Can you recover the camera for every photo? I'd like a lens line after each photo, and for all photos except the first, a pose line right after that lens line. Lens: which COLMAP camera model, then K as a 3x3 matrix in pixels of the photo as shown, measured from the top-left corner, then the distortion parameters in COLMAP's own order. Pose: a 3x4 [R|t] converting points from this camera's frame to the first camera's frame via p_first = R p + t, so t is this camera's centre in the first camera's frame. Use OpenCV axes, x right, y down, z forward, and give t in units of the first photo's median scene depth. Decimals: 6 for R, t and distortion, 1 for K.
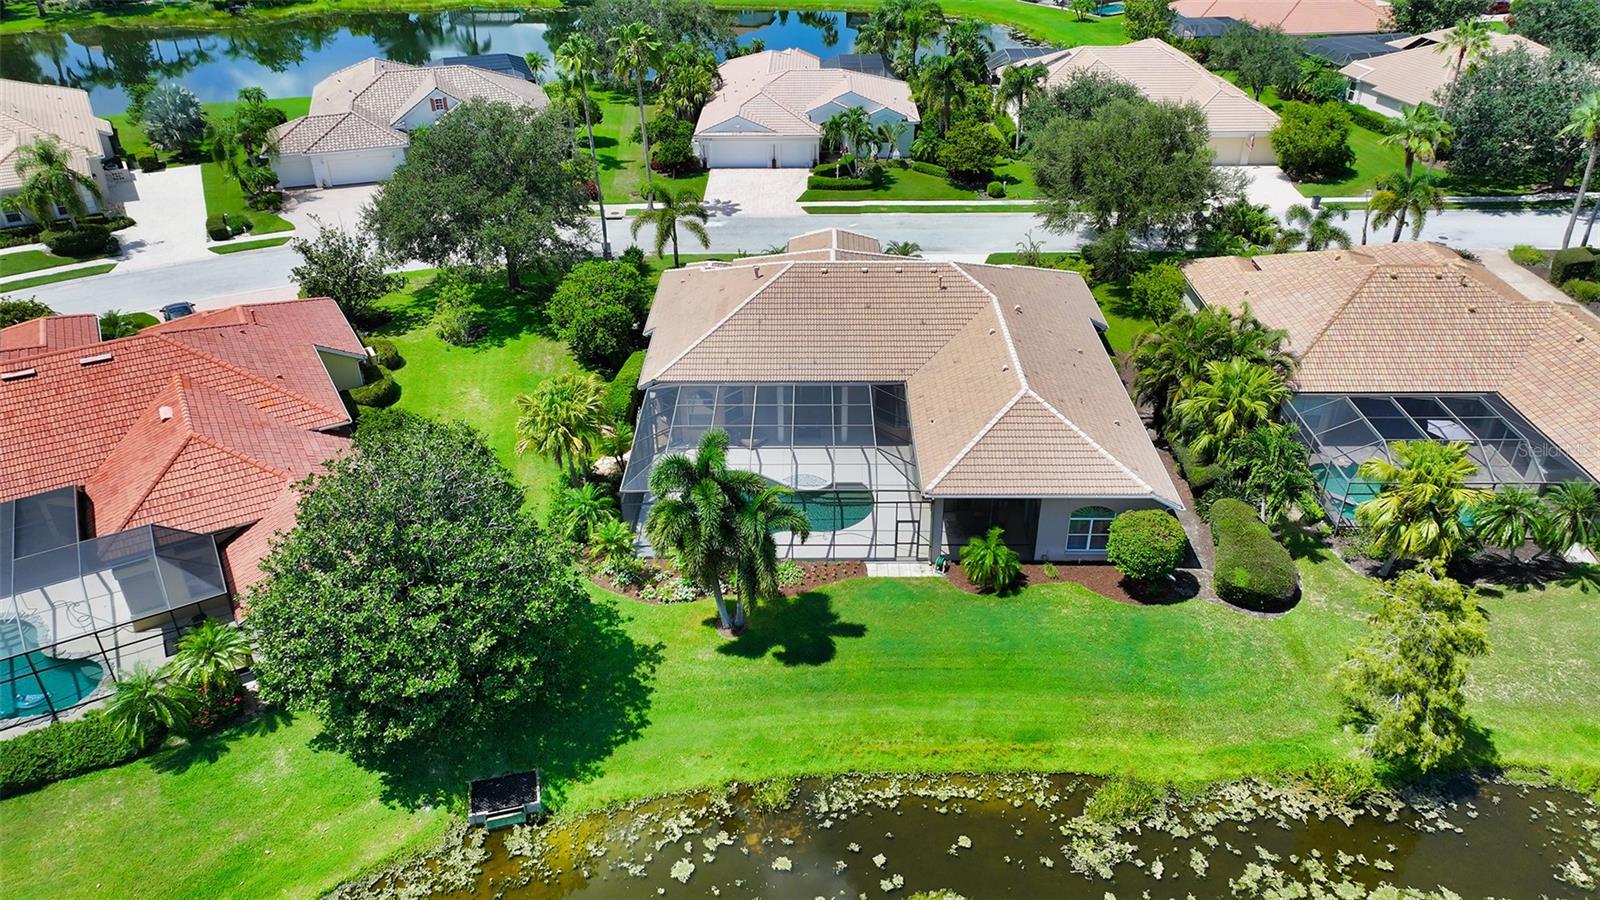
lens RADIAL K [[1088.8, 0, 800.0], [0, 1088.8, 450.0], [0, 0, 1]] dist [-0.000766, 0.002353]
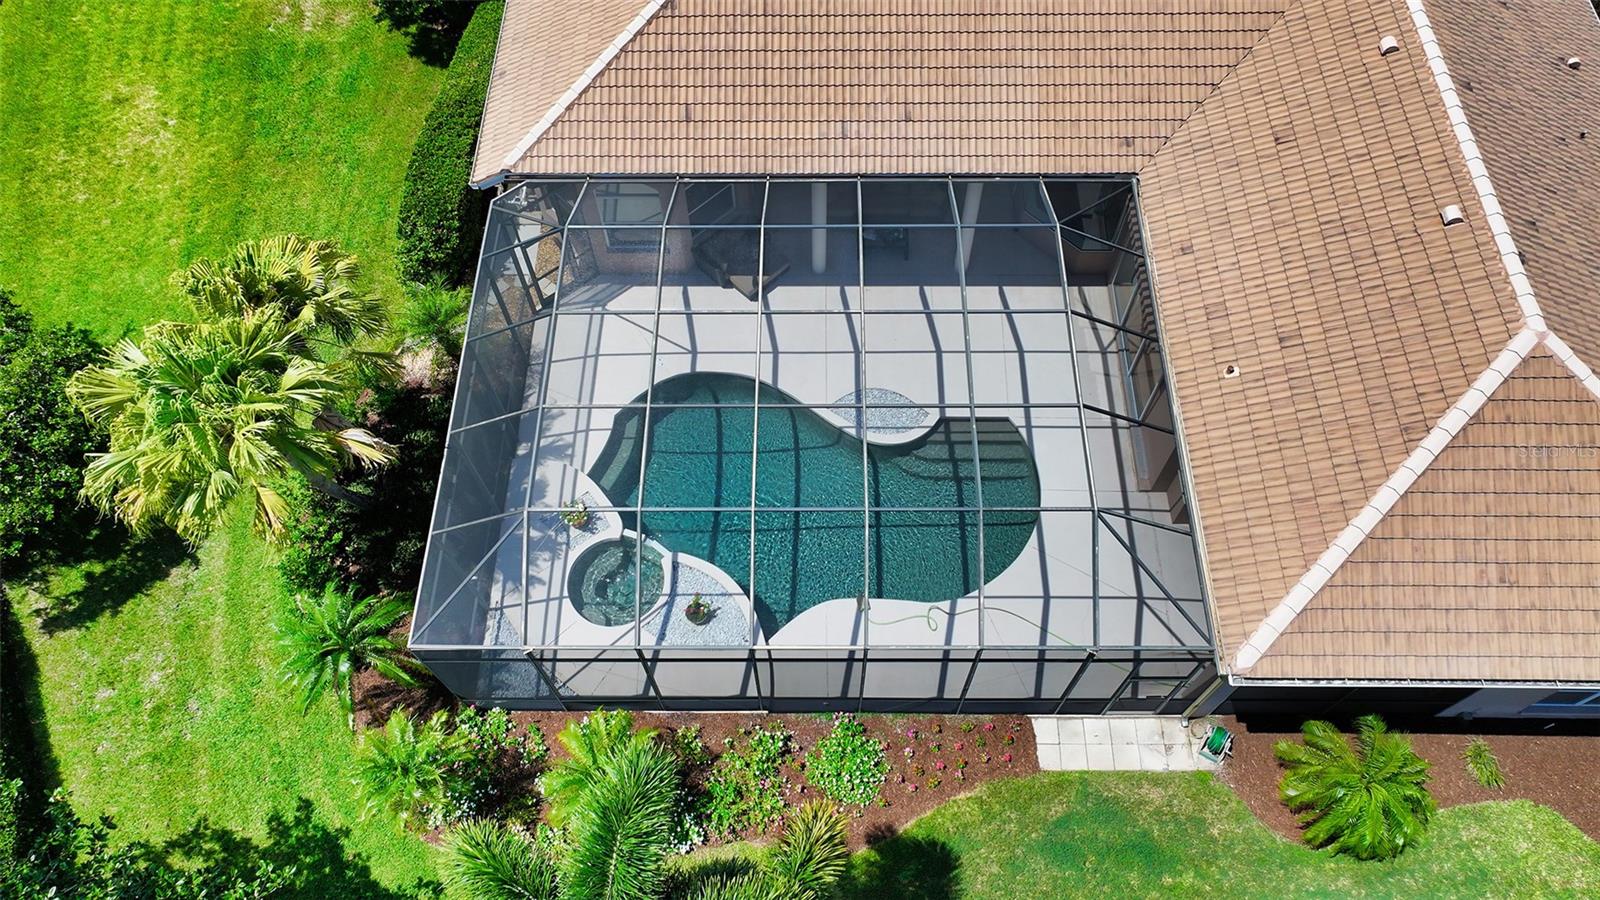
lens RADIAL K [[1088.8, 0, 800.0], [0, 1088.8, 450.0], [0, 0, 1]] dist [-0.000766, 0.002353]
pose [[0.999983, 0.003045, 0.004999, -0.030786], [-0.005120, 0.868930, 0.494908, -0.185229], [-0.002837, -0.494926, 0.868931, 0.642064]]
